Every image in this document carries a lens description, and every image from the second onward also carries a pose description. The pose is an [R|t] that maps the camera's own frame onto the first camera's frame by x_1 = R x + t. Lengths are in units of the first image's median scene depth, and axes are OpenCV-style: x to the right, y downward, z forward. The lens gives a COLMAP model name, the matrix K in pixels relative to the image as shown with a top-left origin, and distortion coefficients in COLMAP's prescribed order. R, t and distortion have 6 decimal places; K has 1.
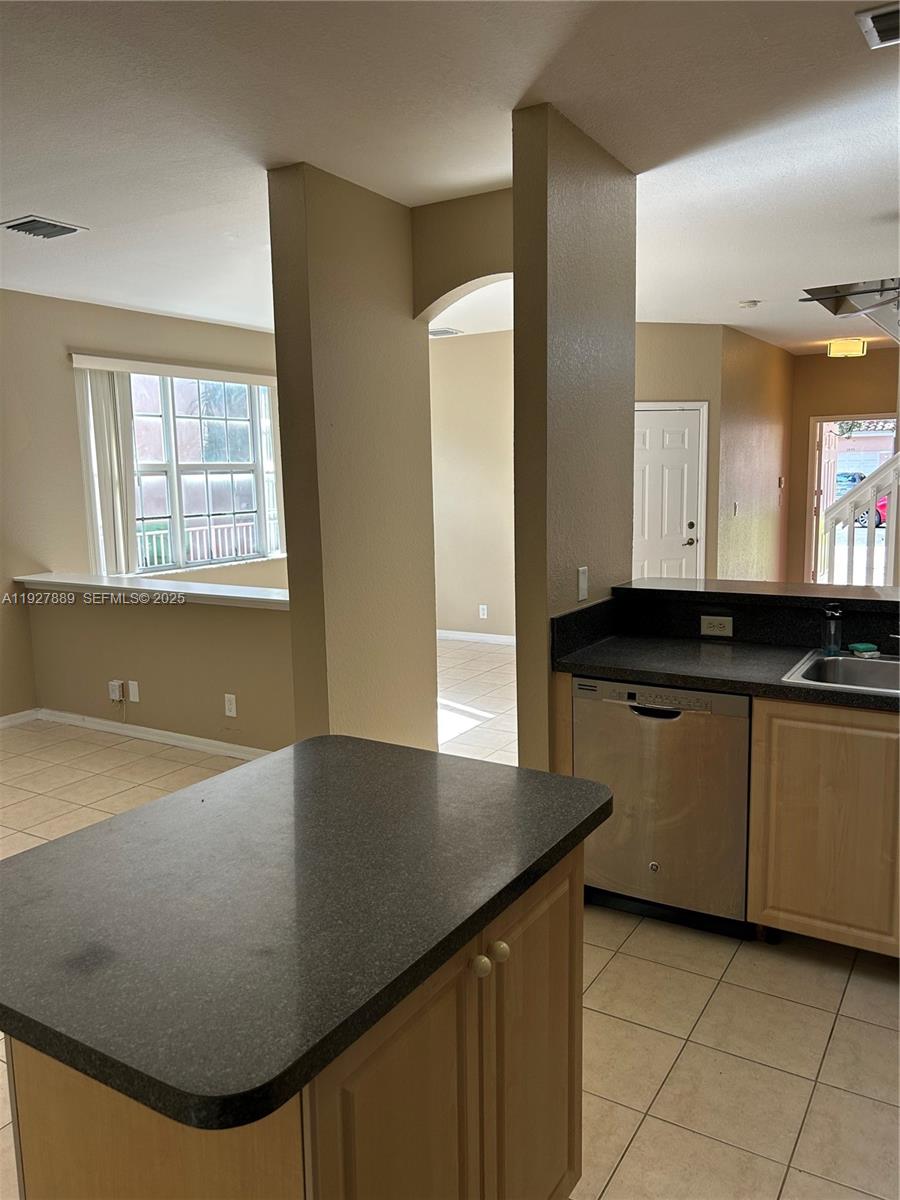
lens RADIAL K [[909.5, 0, 445.3], [0, 909.5, 601.9], [0, 0, 1]] dist [0.089300, -0.128184]
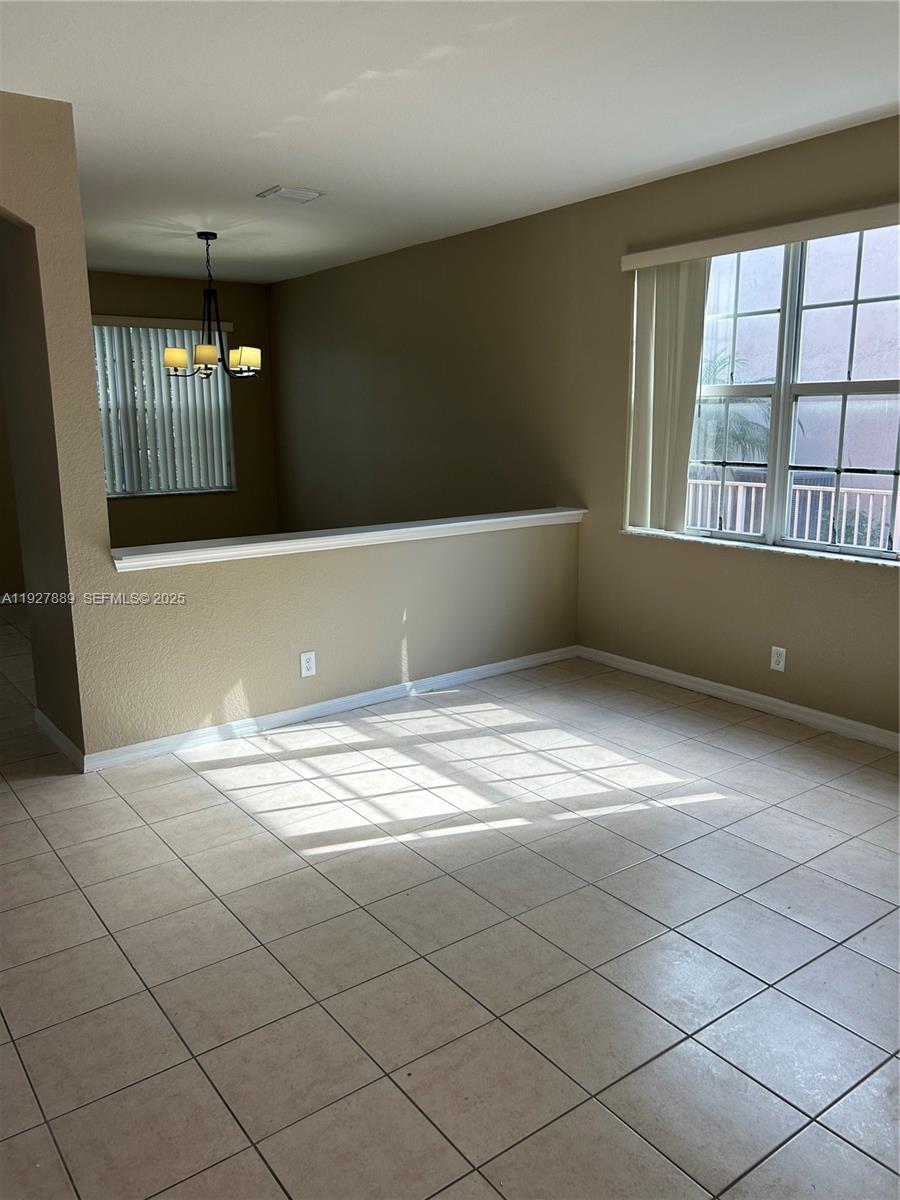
lens RADIAL K [[909.5, 0, 445.3], [0, 909.5, 601.9], [0, 0, 1]] dist [0.089300, -0.128184]
pose [[-0.372741, 0.213826, -0.902963, 0.416496], [-0.111982, 0.955611, 0.272519, -0.155378], [0.921154, 0.202695, -0.332251, 1.042622]]
